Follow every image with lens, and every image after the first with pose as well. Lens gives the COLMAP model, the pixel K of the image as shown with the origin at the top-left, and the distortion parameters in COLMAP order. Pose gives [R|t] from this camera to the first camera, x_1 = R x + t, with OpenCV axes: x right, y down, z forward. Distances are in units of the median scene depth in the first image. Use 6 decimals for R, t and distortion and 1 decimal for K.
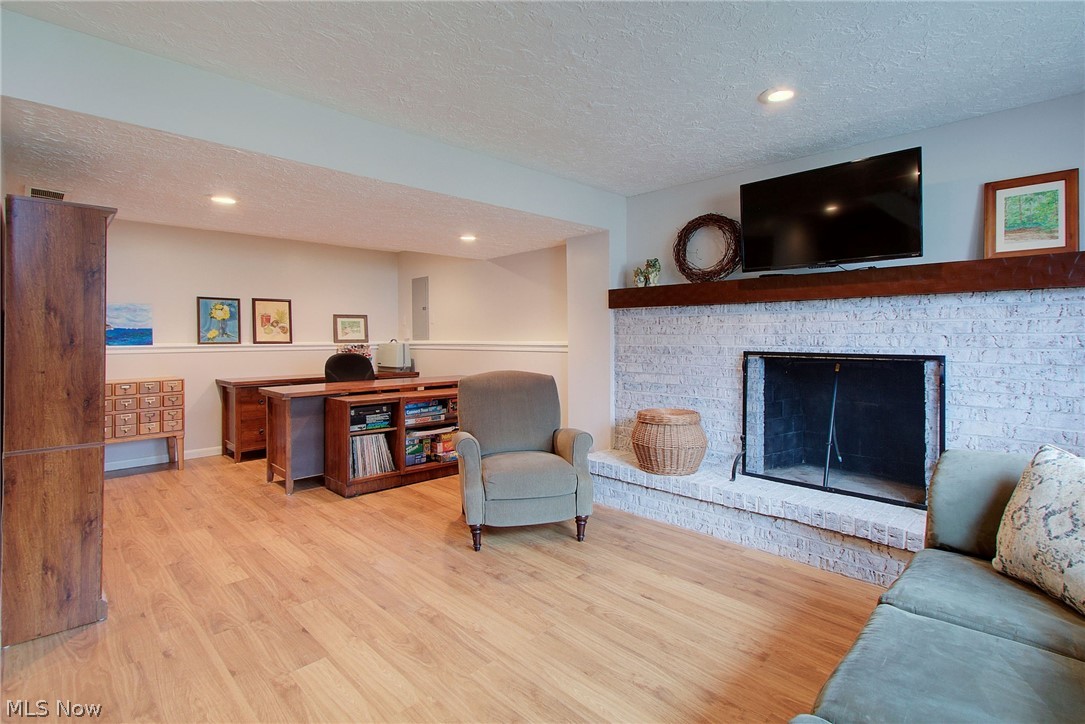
lens RADIAL K [[510.6, 0, 542.6], [0, 510.6, 342.6], [0, 0, 1]] dist [0.002158, 0.000478]
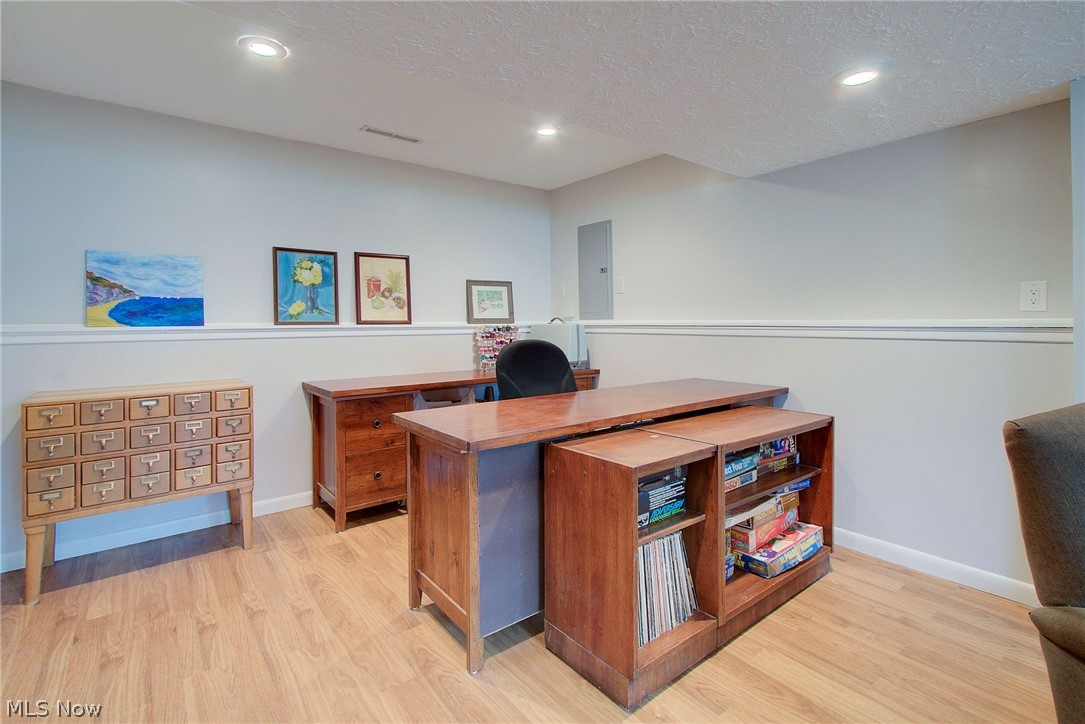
lens RADIAL K [[503.1, 0, 533.1], [0, 503.1, 330.8], [0, 0, 1]] dist [-0.000992, 0.013639]
pose [[0.993230, 0.001341, -0.116157, -0.294928], [-0.000239, 0.999955, 0.009500, 0.004520], [0.116164, -0.009408, 0.993185, 0.433812]]
